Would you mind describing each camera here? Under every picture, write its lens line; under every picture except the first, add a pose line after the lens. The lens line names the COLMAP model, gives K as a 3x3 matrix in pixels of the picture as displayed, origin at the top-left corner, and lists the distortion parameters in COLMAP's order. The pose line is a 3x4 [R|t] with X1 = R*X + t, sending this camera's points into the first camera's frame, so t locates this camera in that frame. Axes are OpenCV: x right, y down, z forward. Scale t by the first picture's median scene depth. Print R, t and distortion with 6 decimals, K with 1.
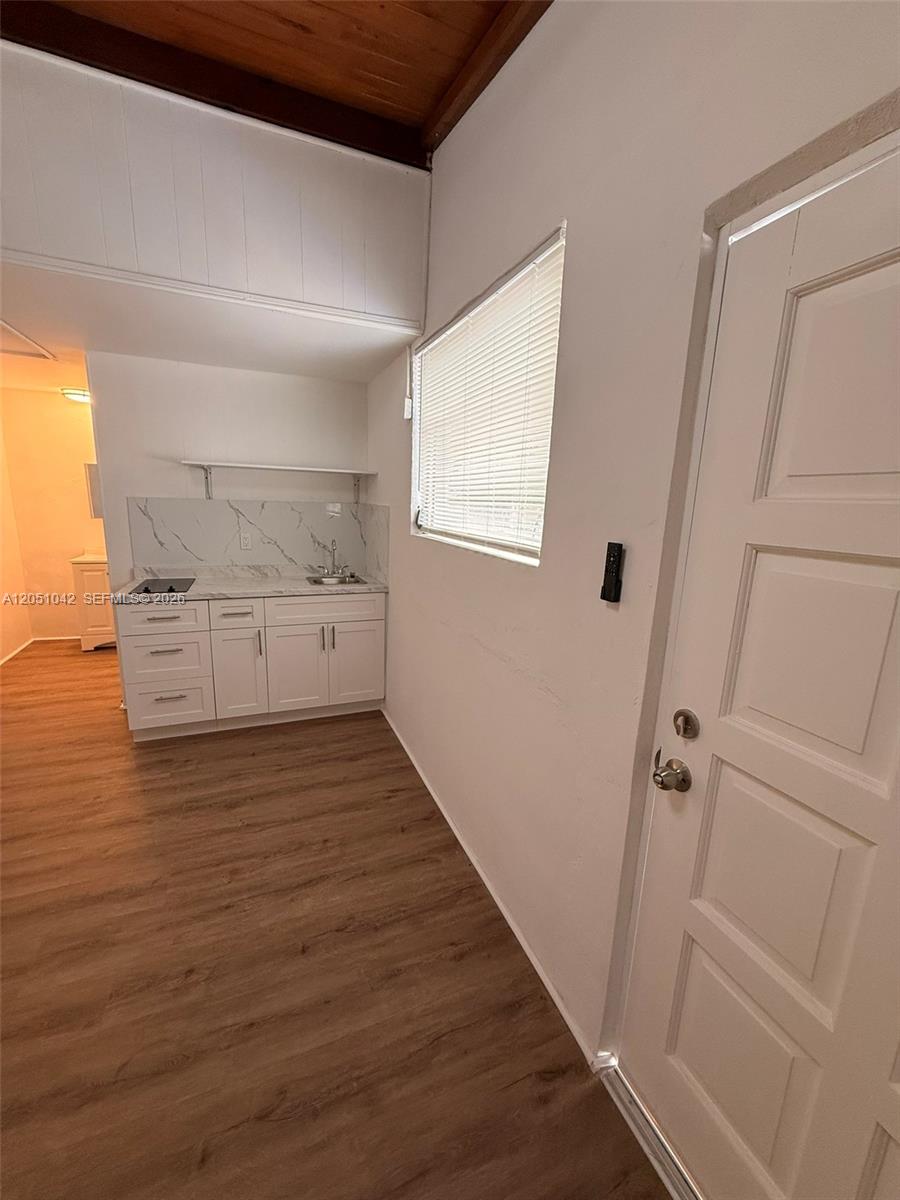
lens RADIAL K [[477.6, 0, 450.0], [0, 477.6, 600.0], [0, 0, 1]] dist [-0.002354, -0.000494]
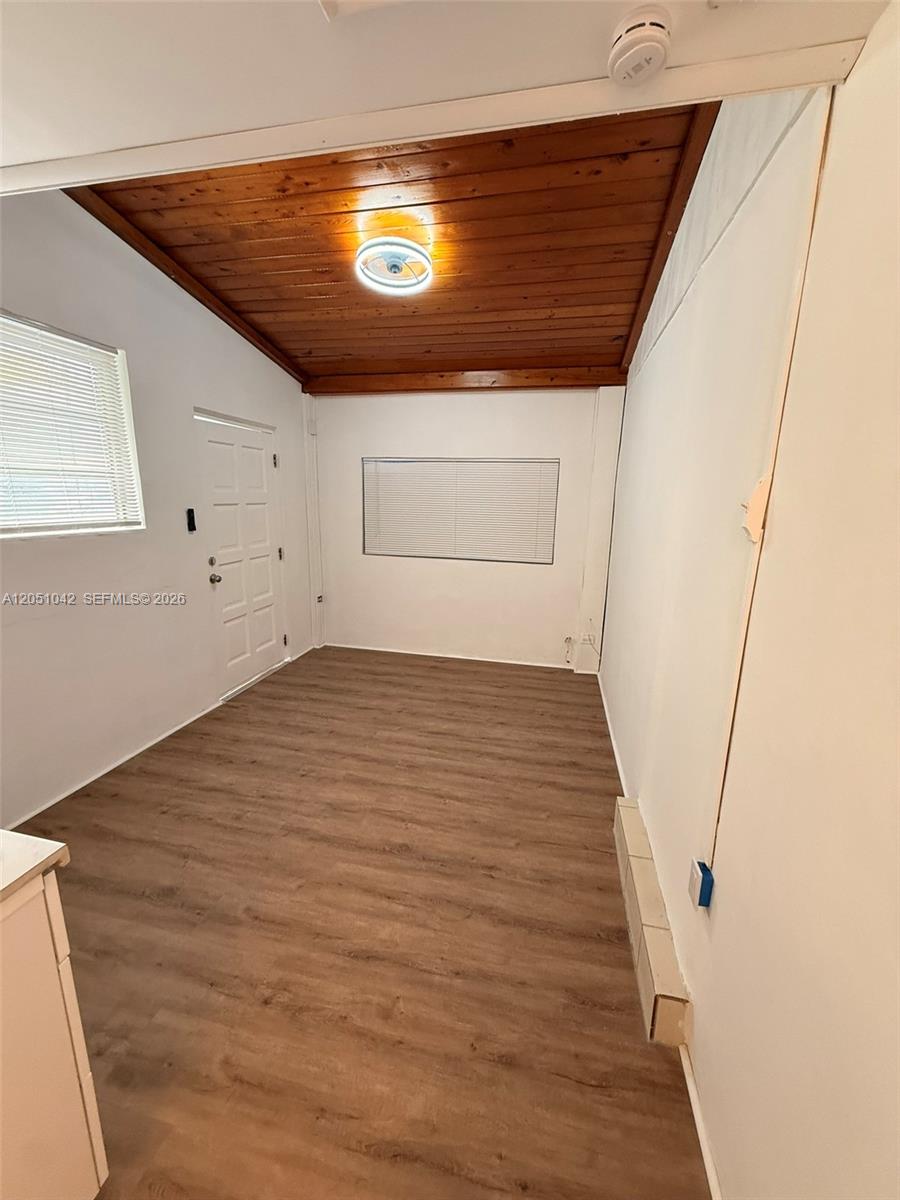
lens RADIAL K [[477.6, 0, 450.0], [0, 477.6, 600.0], [0, 0, 1]] dist [-0.002354, -0.000494]
pose [[-0.818366, -0.172487, 0.548202, -2.436032], [0.068191, 0.918014, 0.390642, -0.603247], [-0.570638, 0.357070, -0.739509, 2.336377]]
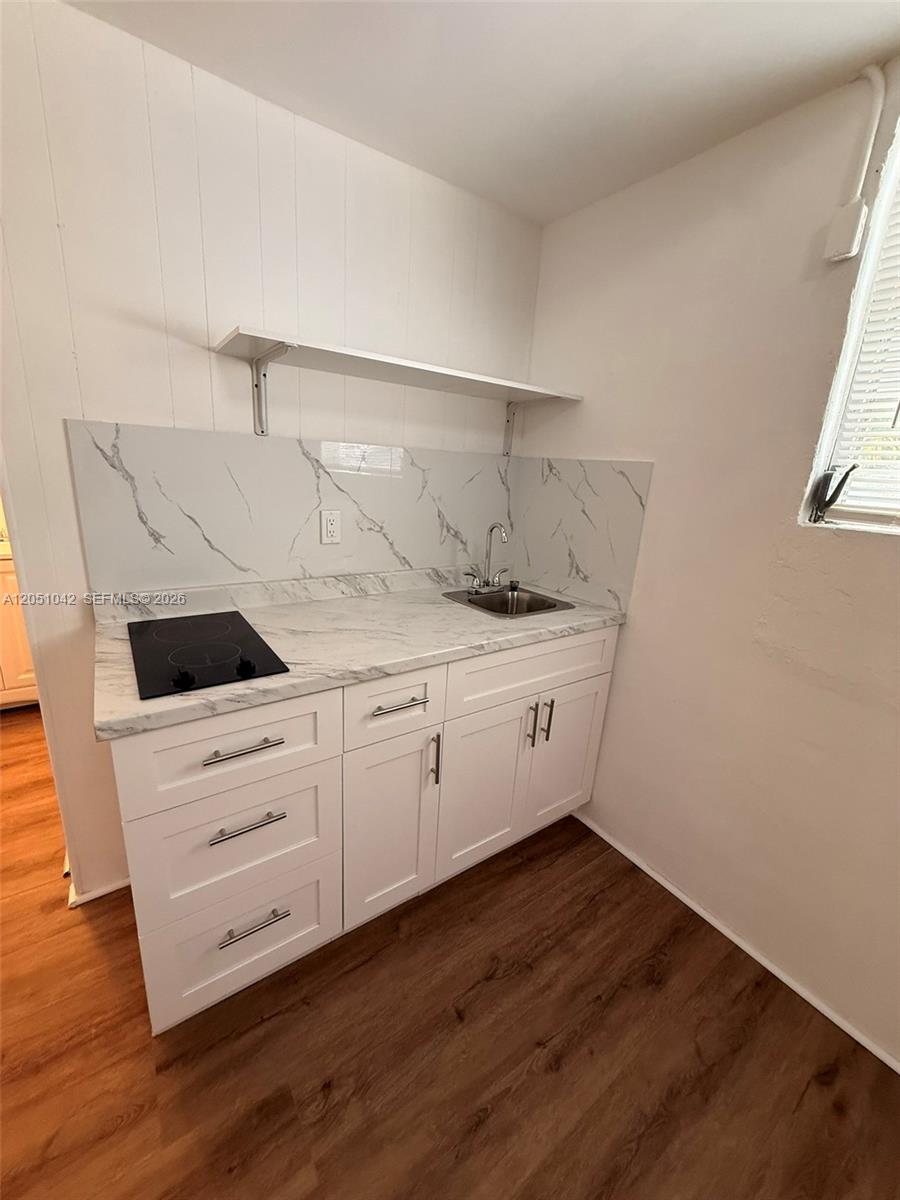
lens RADIAL K [[483.4, 0, 450.0], [0, 483.4, 600.0], [0, 0, 1]] dist [0.000982, 0.000144]
pose [[0.975545, -0.037999, 0.216489, -0.399905], [0.022208, 0.996943, 0.074914, -0.079211], [-0.218674, -0.068275, 0.973407, 0.463543]]
